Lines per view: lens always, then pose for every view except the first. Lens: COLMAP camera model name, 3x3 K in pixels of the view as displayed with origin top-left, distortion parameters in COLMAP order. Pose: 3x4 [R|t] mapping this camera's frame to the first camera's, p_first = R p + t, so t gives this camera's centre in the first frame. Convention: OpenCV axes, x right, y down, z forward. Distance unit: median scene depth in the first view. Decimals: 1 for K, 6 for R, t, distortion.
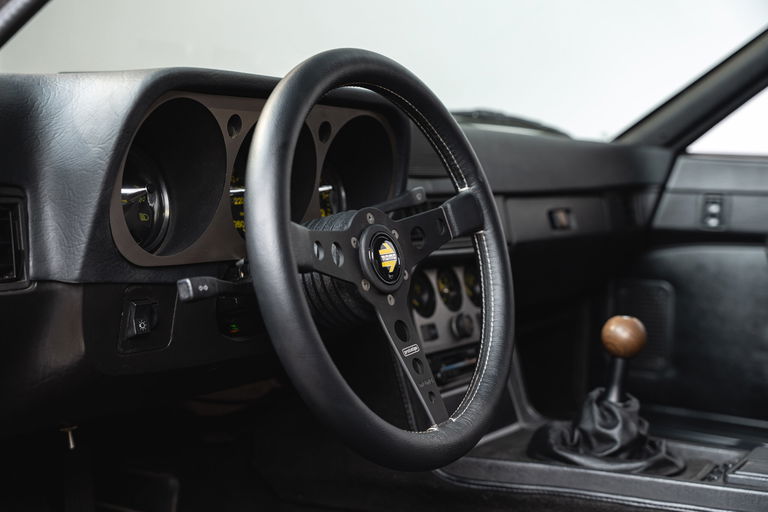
lens RADIAL K [[973.2, 0, 379.8], [0, 973.2, 255.7], [0, 0, 1]] dist [0.028339, 0.000000]
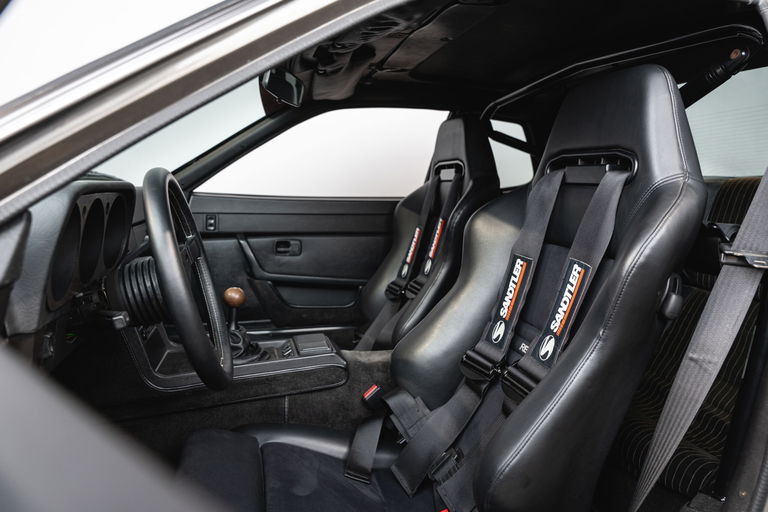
lens RADIAL K [[521.7, 0, 380.9], [0, 521.7, 257.1], [0, 0, 1]] dist [-0.000532, 0.001763]
pose [[0.657202, -0.103896, 0.746519, -0.388279], [0.051527, 0.994330, 0.093023, -0.094643], [-0.751951, -0.022669, 0.658829, 0.057094]]
